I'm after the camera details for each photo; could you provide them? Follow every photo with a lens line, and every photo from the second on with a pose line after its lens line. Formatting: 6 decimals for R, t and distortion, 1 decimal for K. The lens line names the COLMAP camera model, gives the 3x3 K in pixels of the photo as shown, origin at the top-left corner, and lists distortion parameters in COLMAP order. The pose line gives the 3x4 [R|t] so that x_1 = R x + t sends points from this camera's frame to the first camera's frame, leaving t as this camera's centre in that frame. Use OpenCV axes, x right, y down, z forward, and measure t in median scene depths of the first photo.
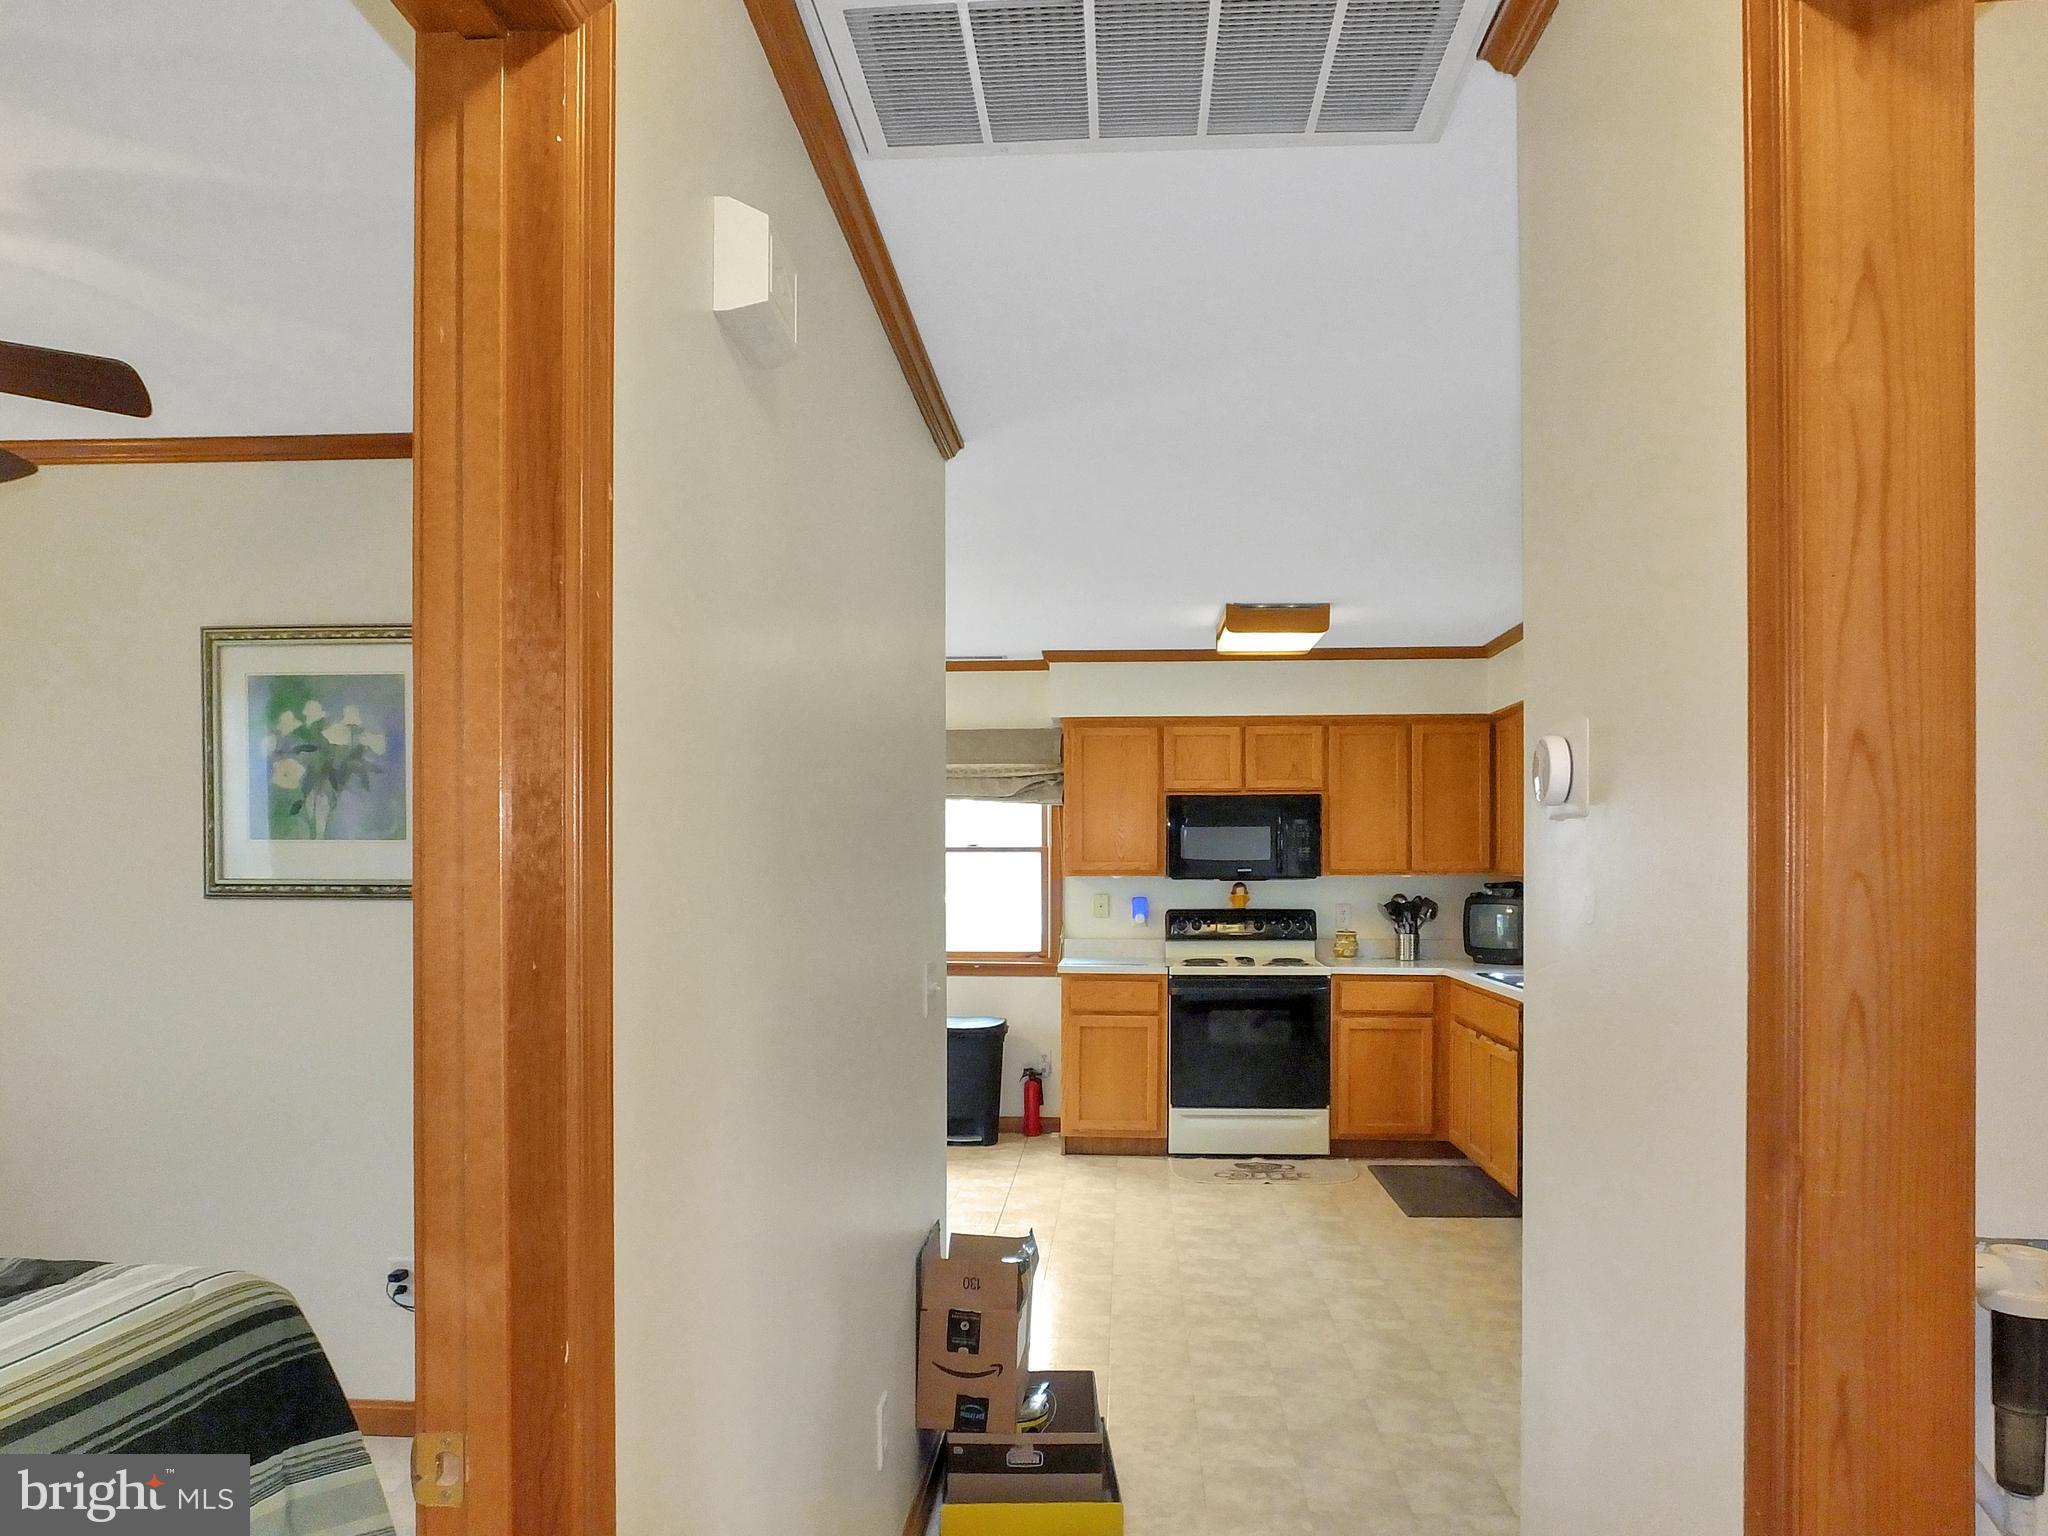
lens RADIAL K [[1579.7, 0, 1030.1], [0, 1579.7, 846.4], [0, 0, 1]] dist [-0.035522, 0.000784]
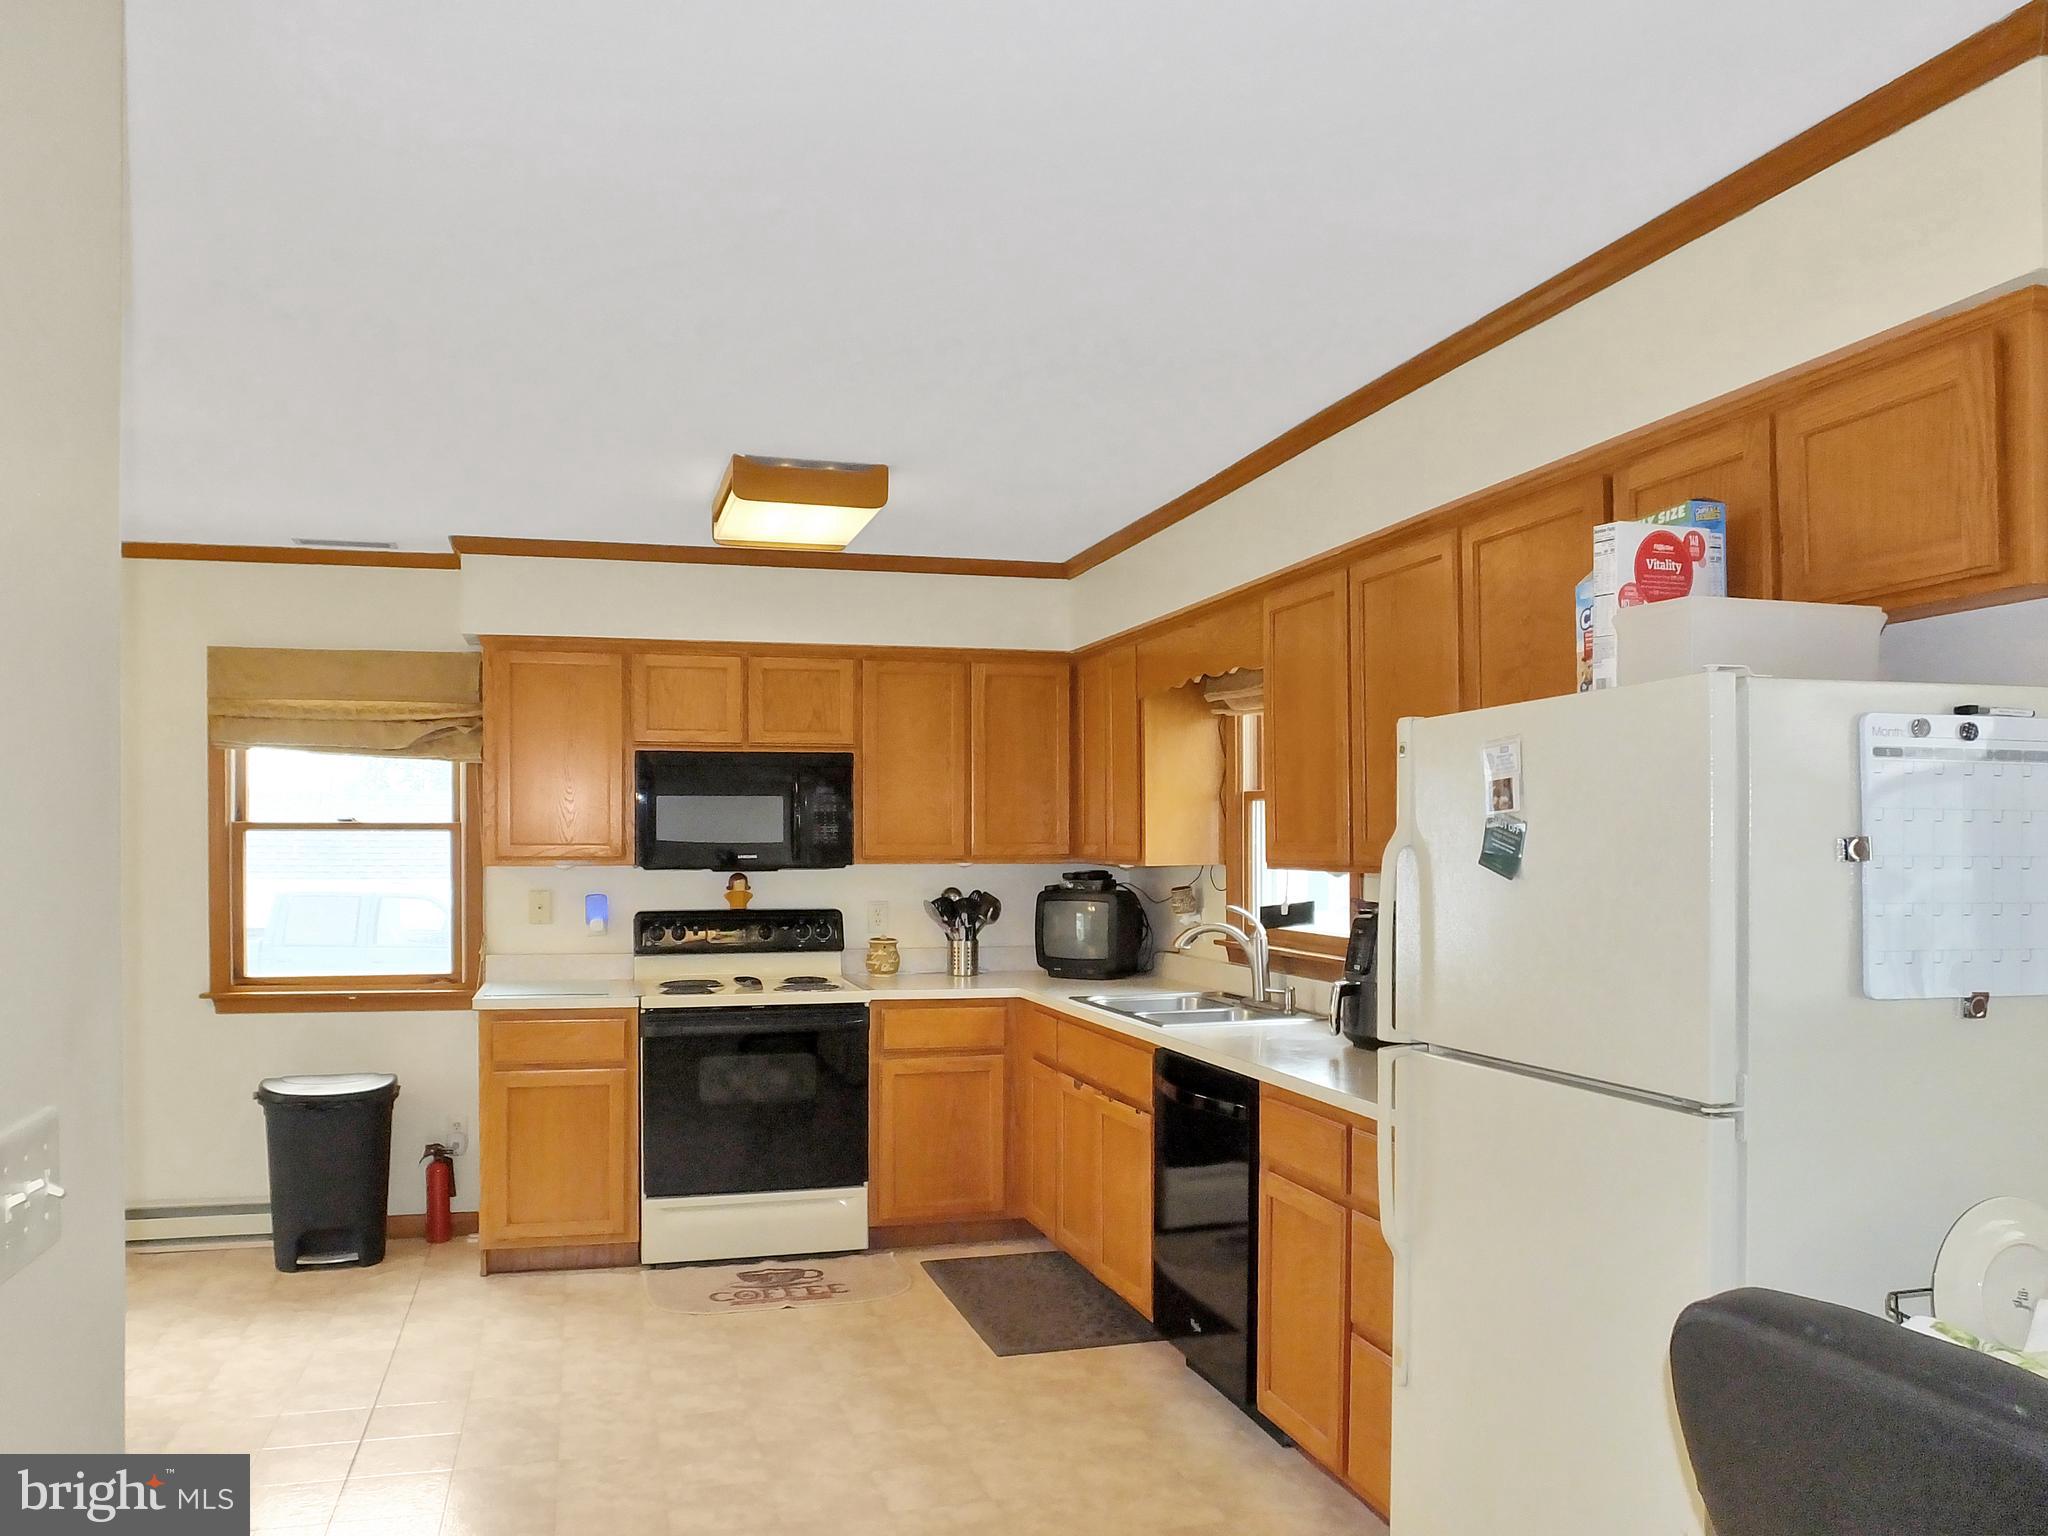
lens RADIAL K [[1579.7, 0, 1030.1], [0, 1579.7, 846.4], [0, 0, 1]] dist [-0.035522, 0.000784]
pose [[0.942779, -0.000763, 0.333416, 0.017531], [-0.003606, 0.999916, 0.012484, 0.000841], [-0.333398, -0.012972, 0.942697, 0.280006]]
